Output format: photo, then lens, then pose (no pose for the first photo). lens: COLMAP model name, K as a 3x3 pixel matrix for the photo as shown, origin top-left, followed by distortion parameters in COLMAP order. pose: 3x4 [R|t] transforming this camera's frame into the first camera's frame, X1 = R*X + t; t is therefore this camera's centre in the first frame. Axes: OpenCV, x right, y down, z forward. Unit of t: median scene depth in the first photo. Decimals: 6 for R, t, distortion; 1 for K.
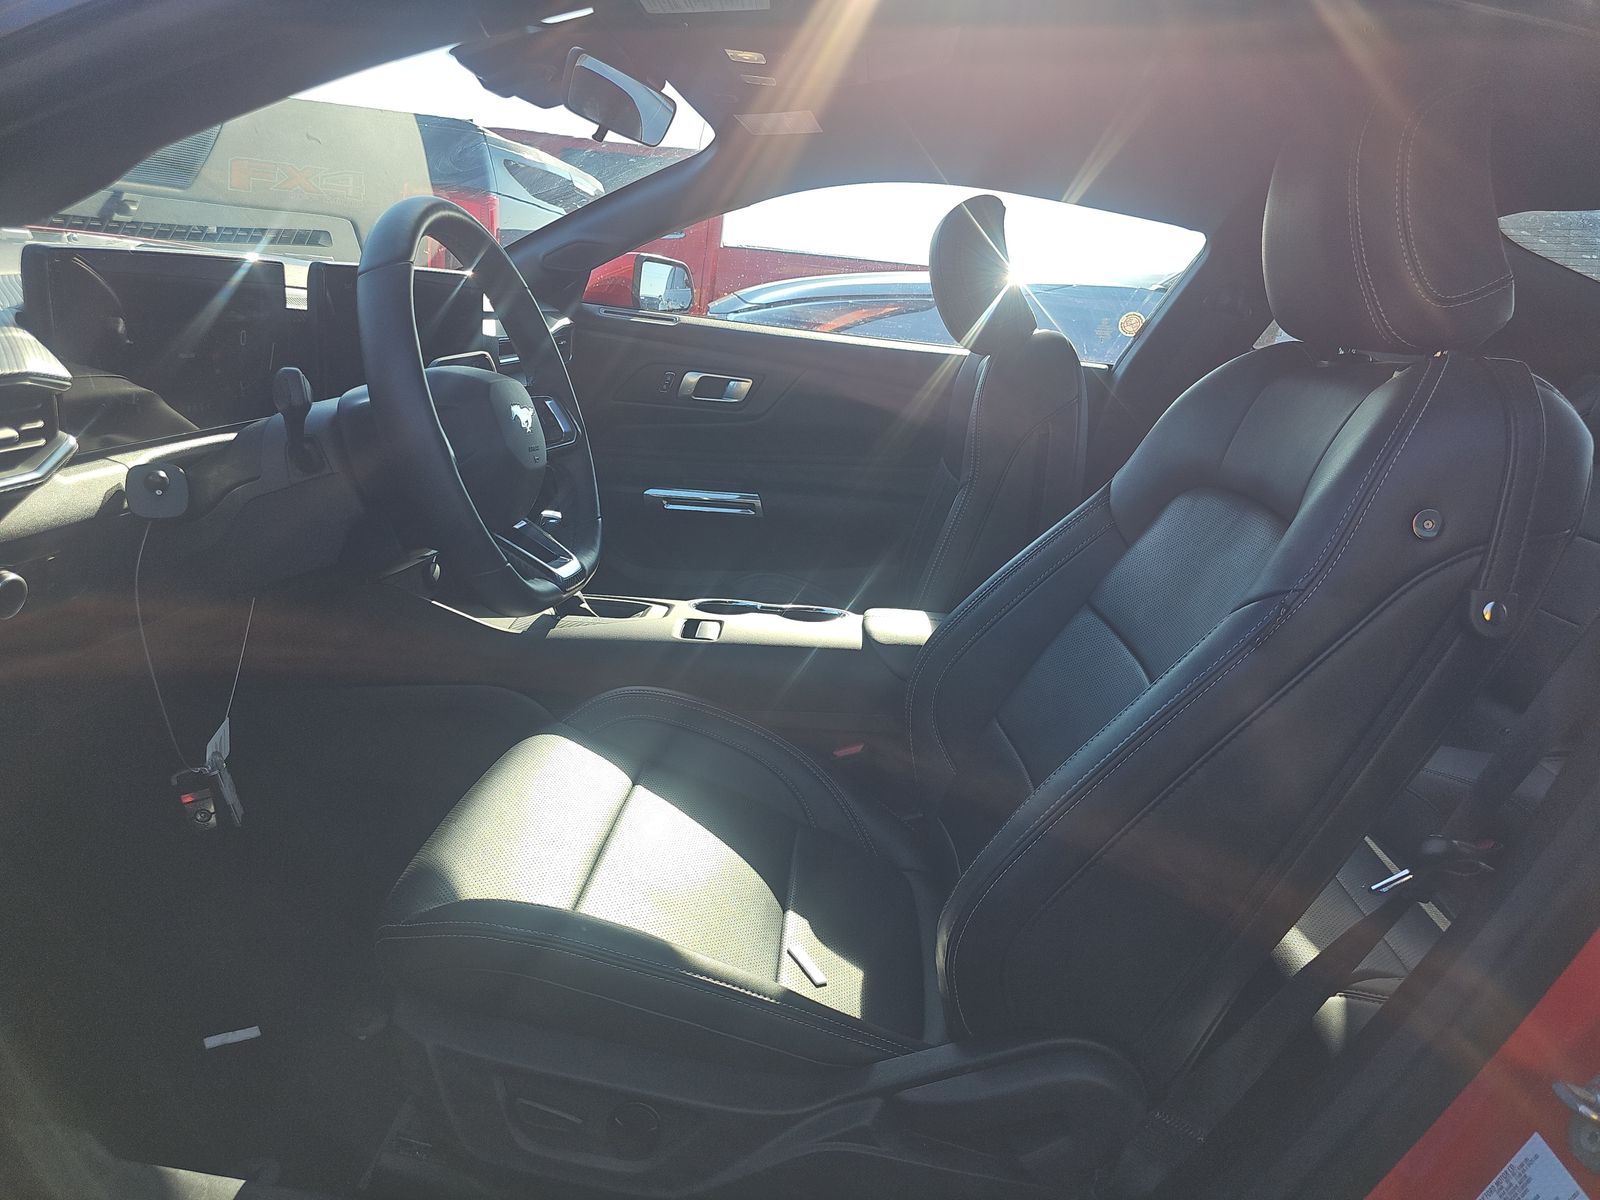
lens RADIAL K [[1093.0, 0, 798.6], [0, 1093.0, 616.6], [0, 0, 1]] dist [0.025336, -0.053357]
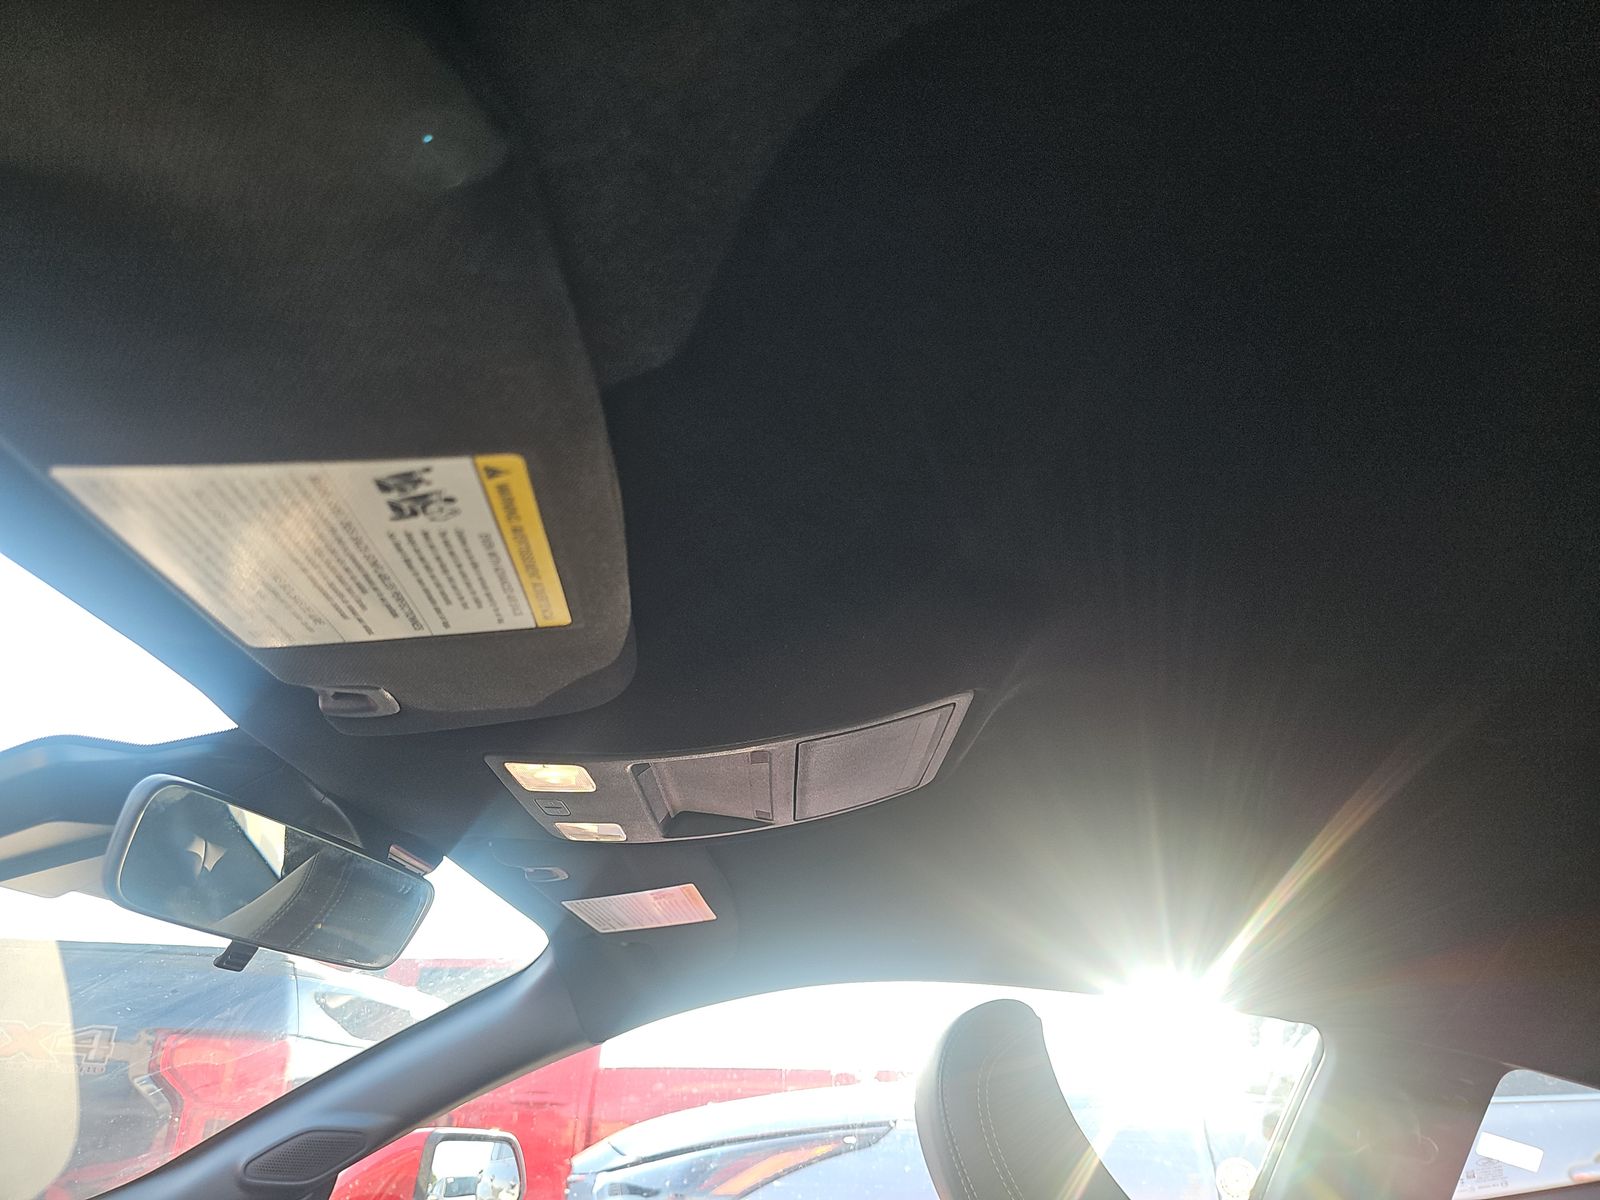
lens RADIAL K [[1093.0, 0, 798.6], [0, 1093.0, 616.6], [0, 0, 1]] dist [0.025336, -0.053357]
pose [[0.992919, -0.042762, 0.110833, 0.006304], [0.103849, 0.765490, -0.635013, -0.151448], [-0.057687, 0.642026, 0.764510, 0.355441]]
